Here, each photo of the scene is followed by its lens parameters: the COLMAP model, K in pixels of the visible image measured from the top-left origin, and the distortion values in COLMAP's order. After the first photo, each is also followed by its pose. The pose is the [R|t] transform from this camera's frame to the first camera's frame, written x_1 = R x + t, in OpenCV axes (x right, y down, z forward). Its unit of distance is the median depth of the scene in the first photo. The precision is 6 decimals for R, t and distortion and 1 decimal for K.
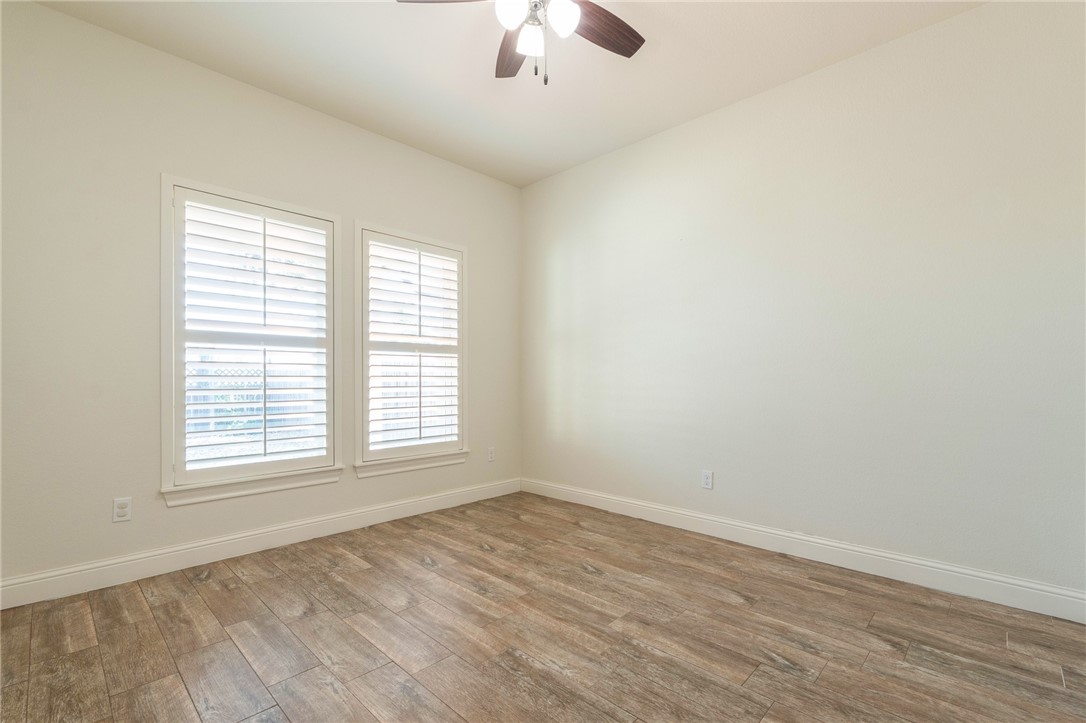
lens RADIAL K [[491.9, 0, 544.4], [0, 491.9, 374.8], [0, 0, 1]] dist [-0.001469, -0.000303]
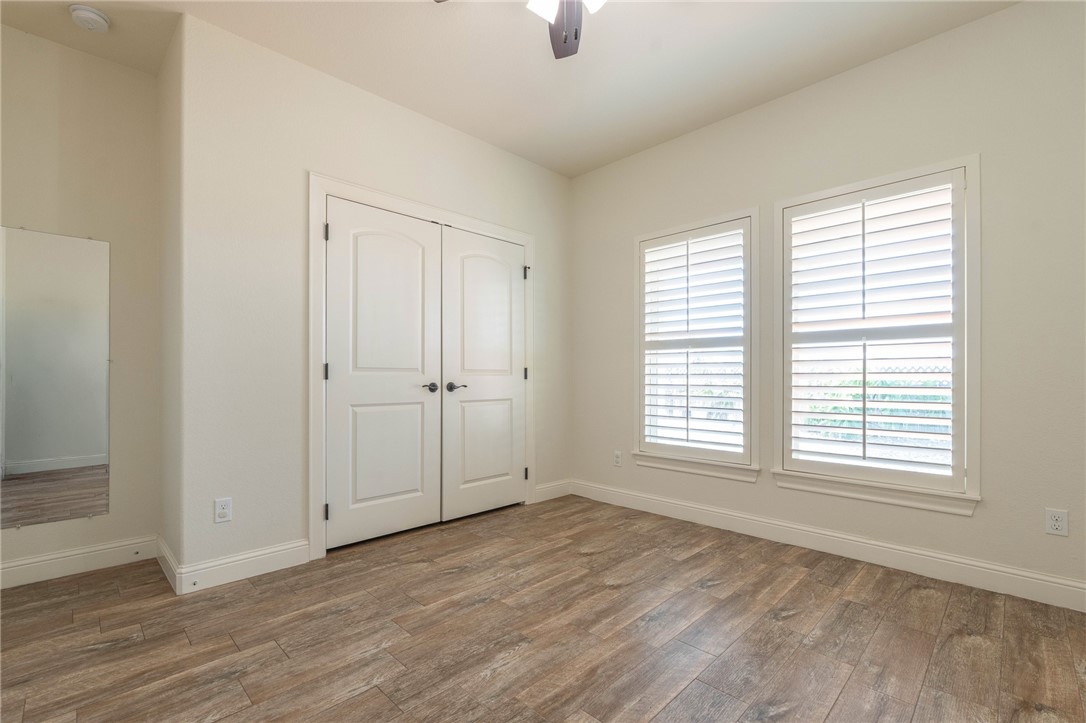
lens RADIAL K [[491.9, 0, 544.4], [0, 491.9, 374.8], [0, 0, 1]] dist [-0.001469, -0.000303]
pose [[-0.037754, -0.000874, -0.999287, 0.607434], [0.008965, 0.999959, -0.001213, 0.002454], [0.999247, -0.009004, -0.037744, 0.679135]]
